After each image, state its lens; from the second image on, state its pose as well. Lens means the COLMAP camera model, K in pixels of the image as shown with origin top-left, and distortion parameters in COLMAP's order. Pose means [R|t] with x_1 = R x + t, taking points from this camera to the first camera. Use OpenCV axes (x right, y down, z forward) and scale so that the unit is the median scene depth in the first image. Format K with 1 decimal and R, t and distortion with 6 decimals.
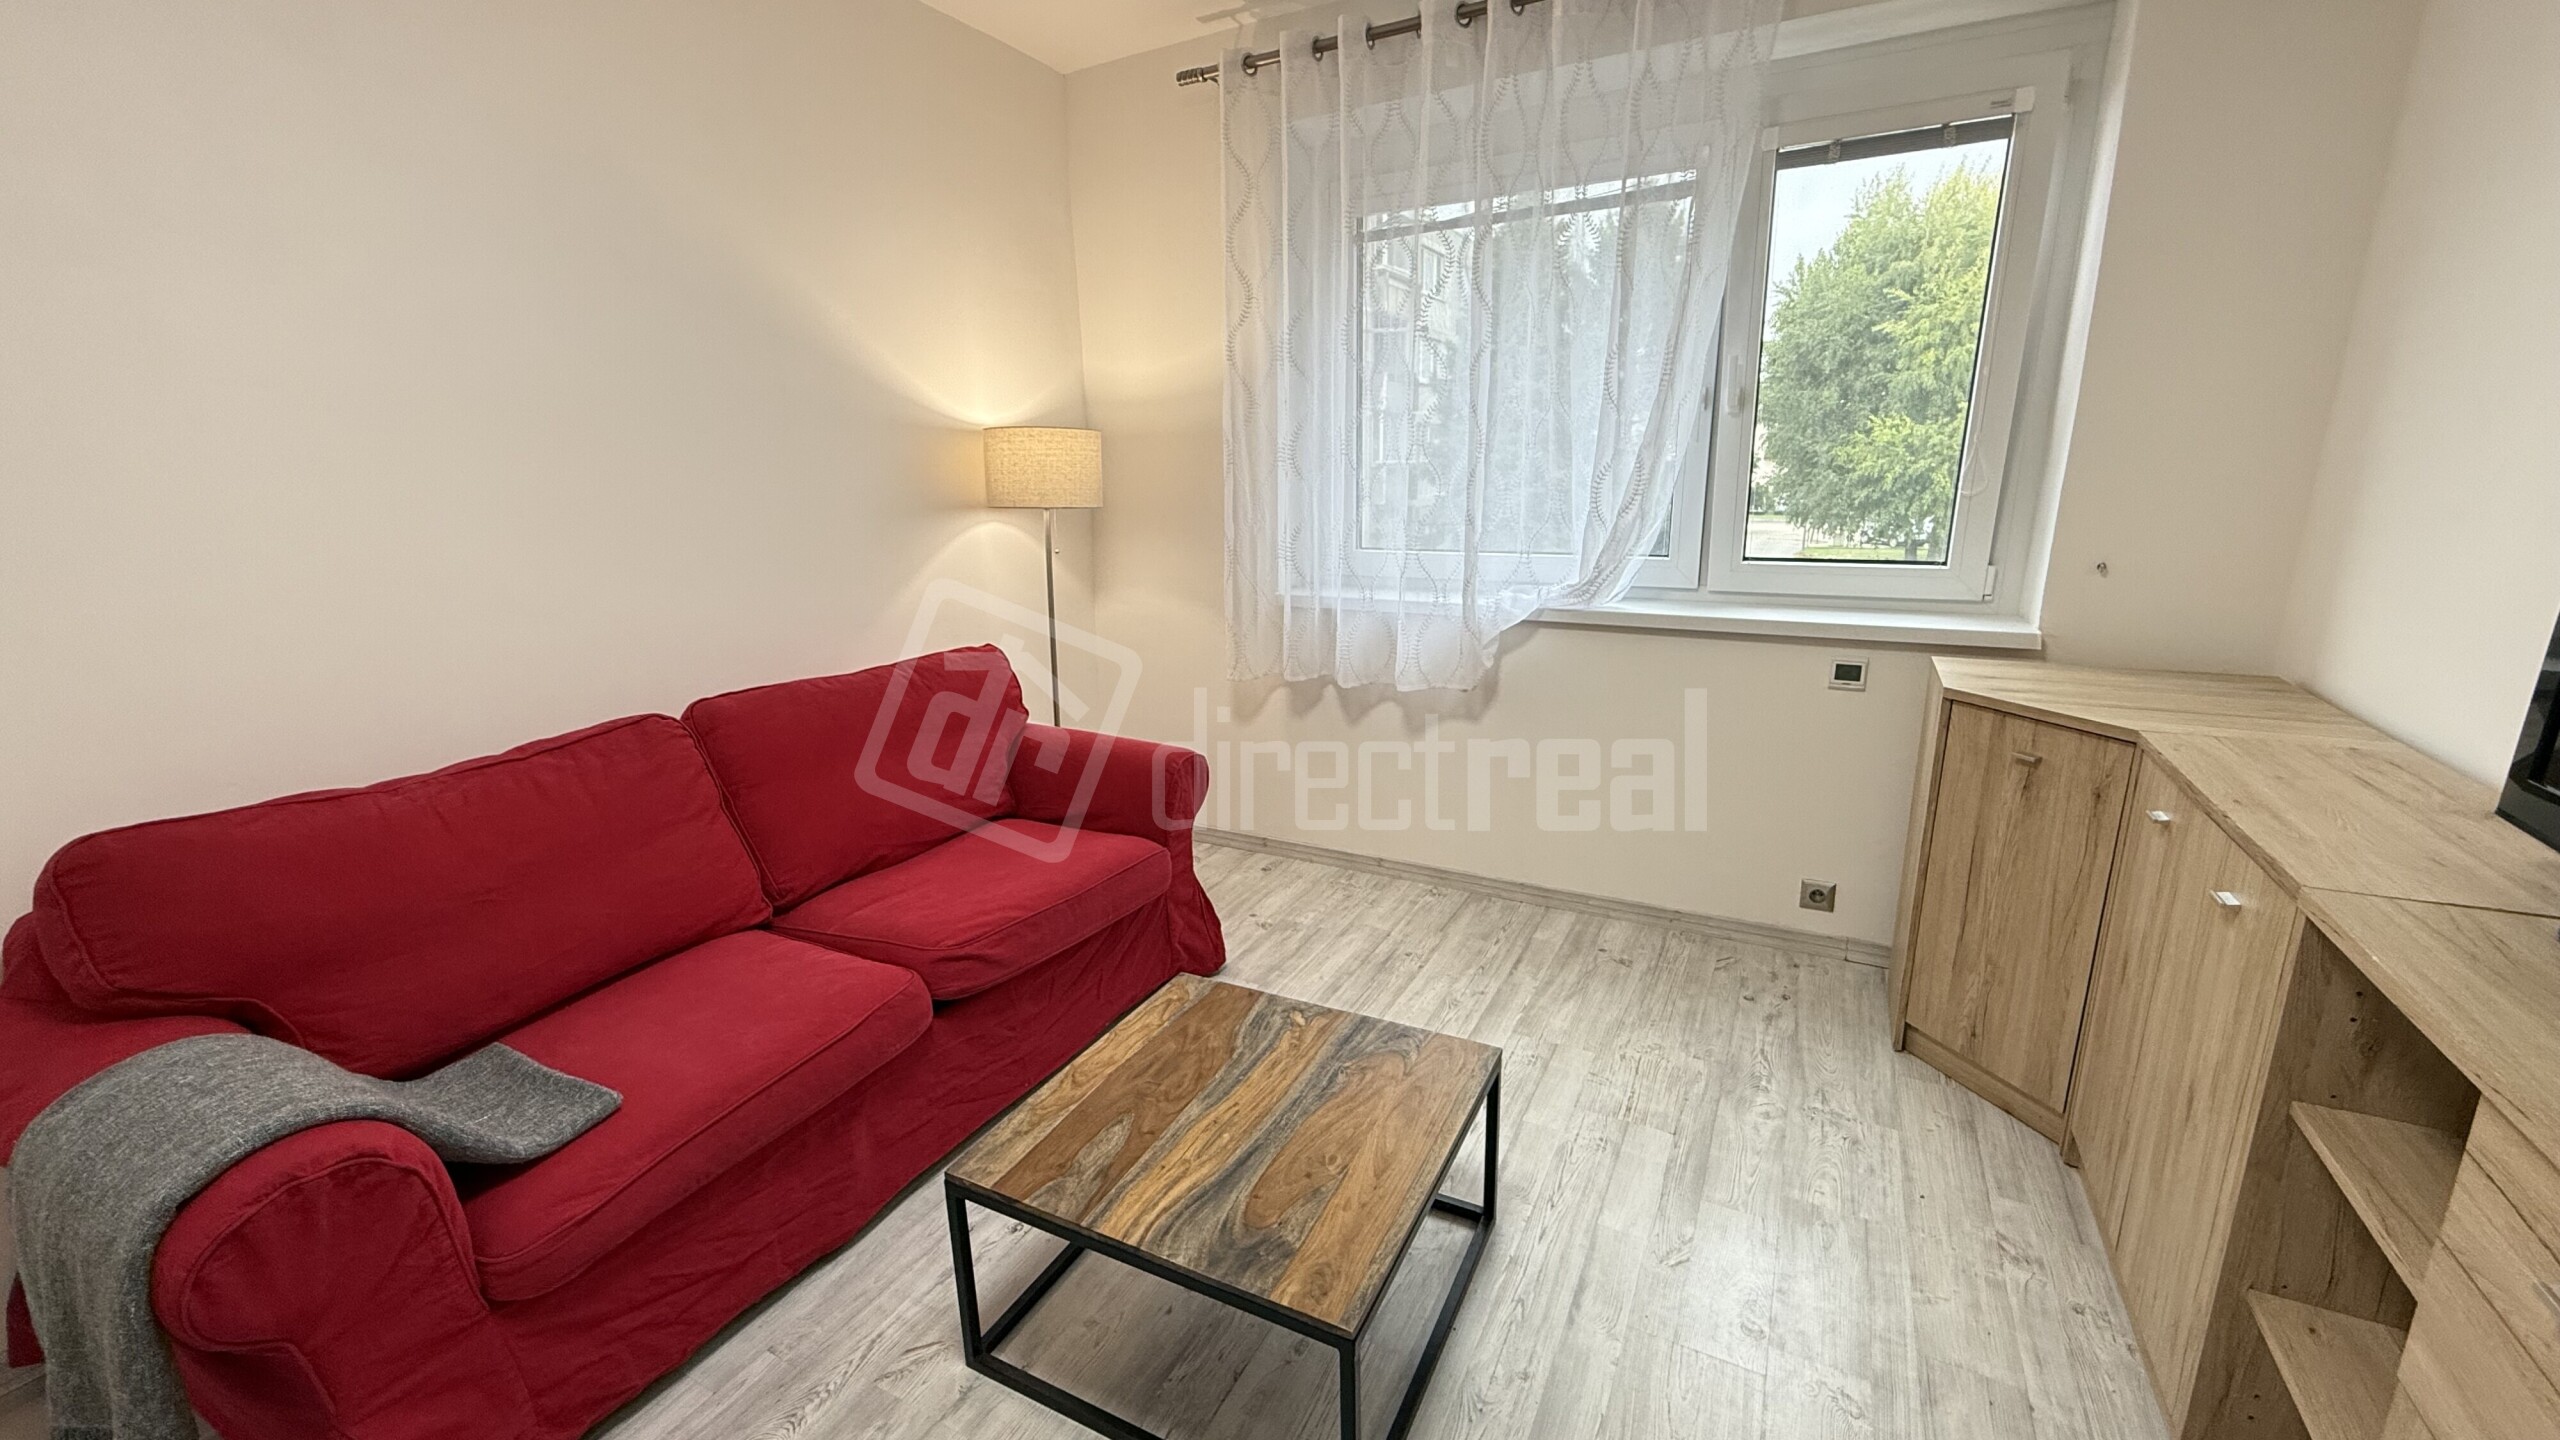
lens RADIAL K [[1020.9, 0, 1269.9], [0, 1020.9, 718.5], [0, 0, 1]] dist [-0.000628, 0.000468]
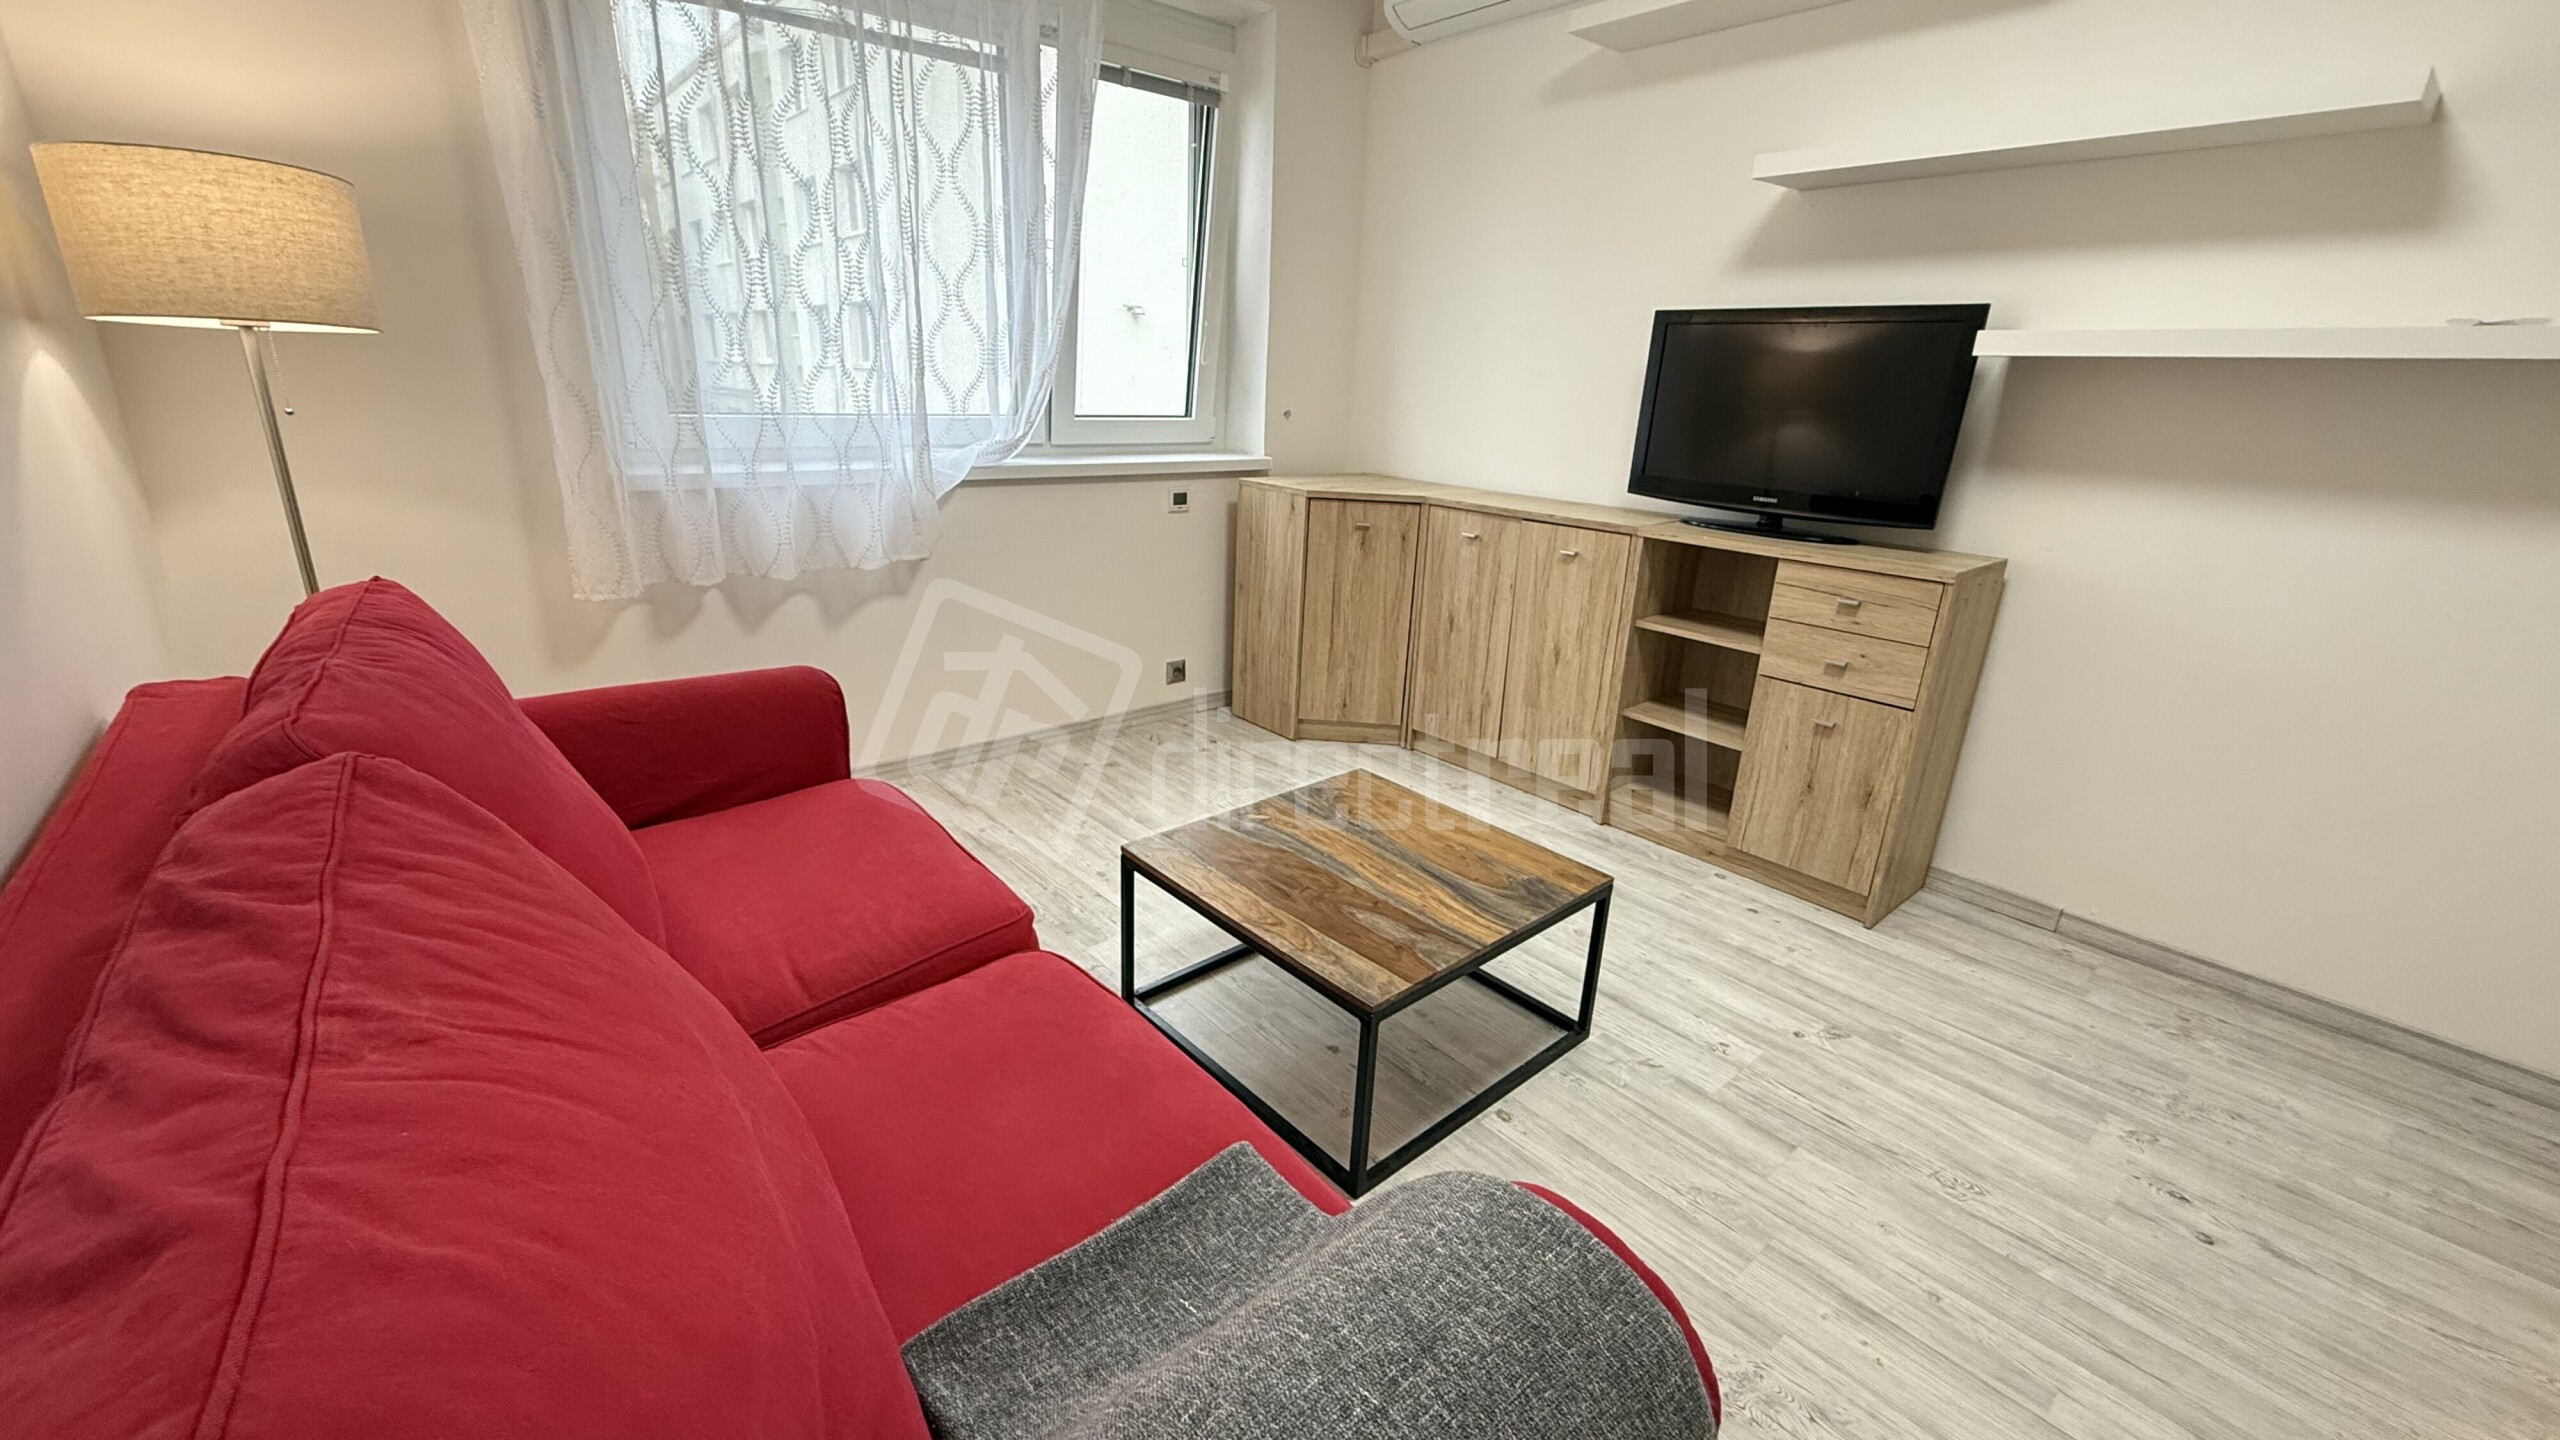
lens RADIAL K [[1020.9, 0, 1277.6], [0, 1020.9, 712.9], [0, 0, 1]] dist [-0.000628, 0.000468]
pose [[0.355610, -0.261672, 0.897256, -0.869974], [0.183943, 0.960827, 0.207310, -0.037067], [-0.916355, 0.091323, 0.389812, 0.505511]]
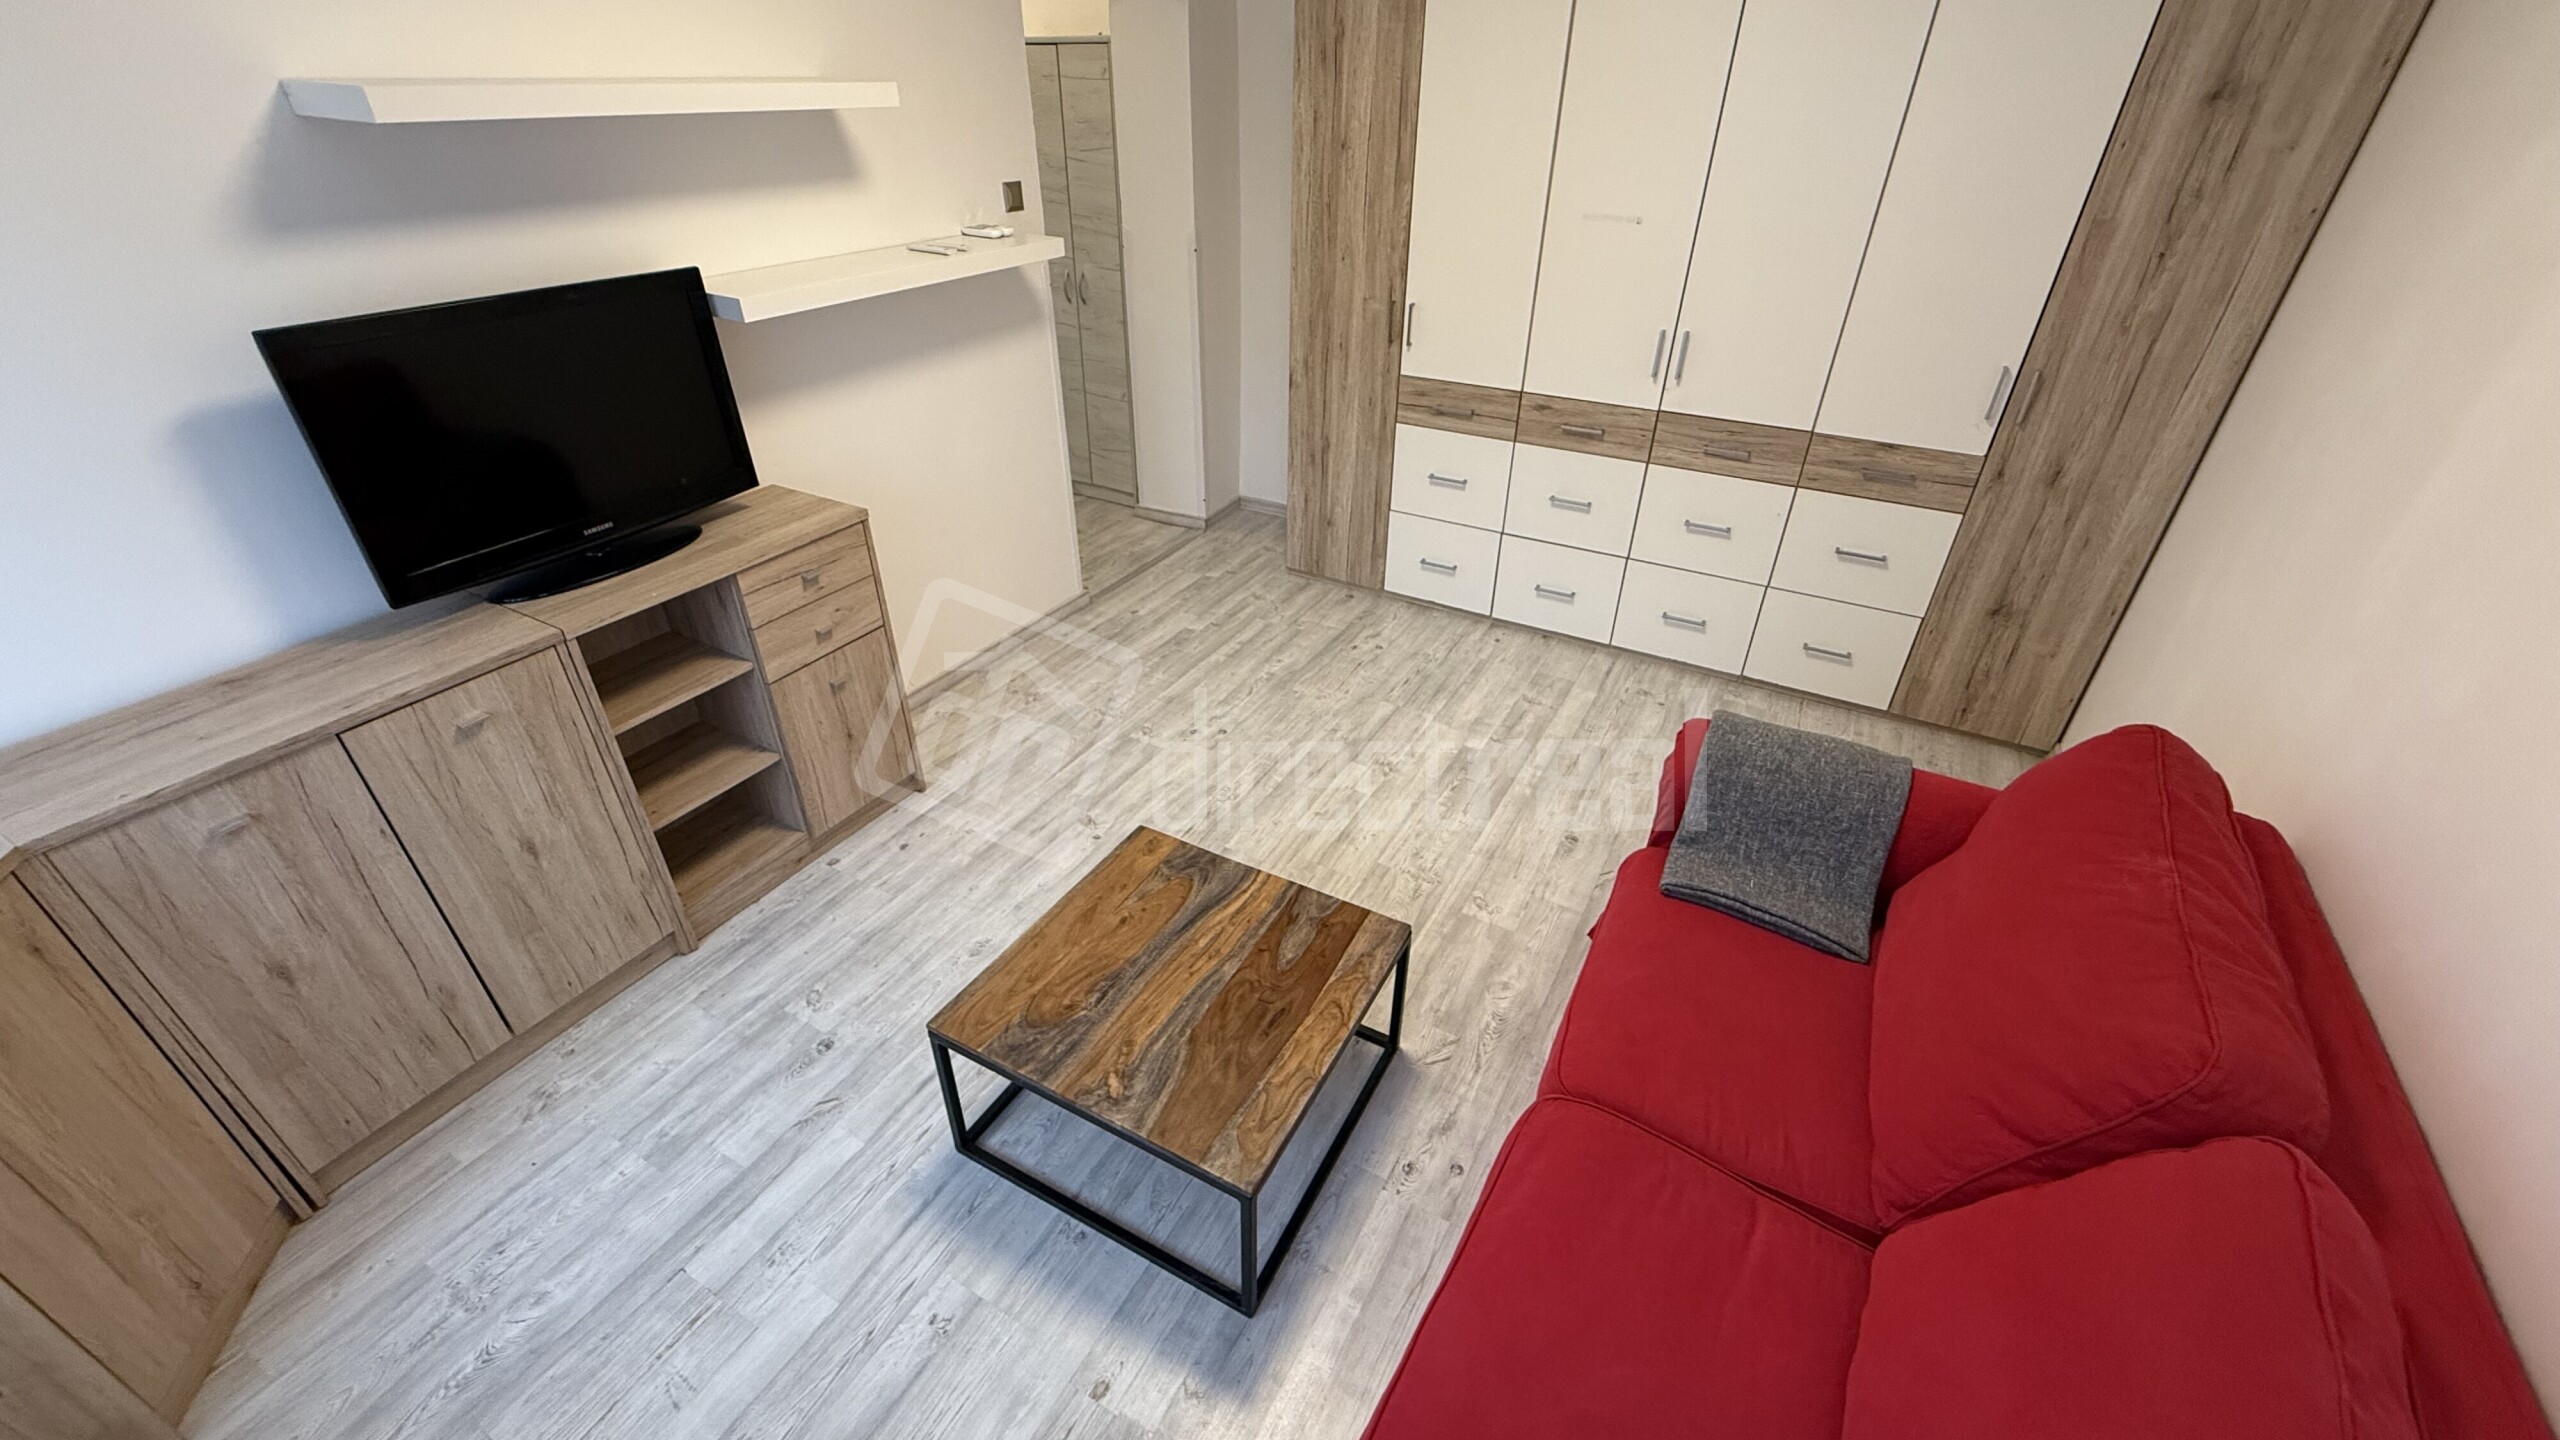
lens RADIAL K [[1020.9, 0, 1269.6], [0, 1020.9, 716.0], [0, 0, 1]] dist [-0.000628, 0.000468]
pose [[-0.999717, 0.002180, 0.023676, -0.123102], [0.018621, 0.690940, 0.722672, -0.546370], [-0.014783, 0.722909, -0.690785, 1.301493]]
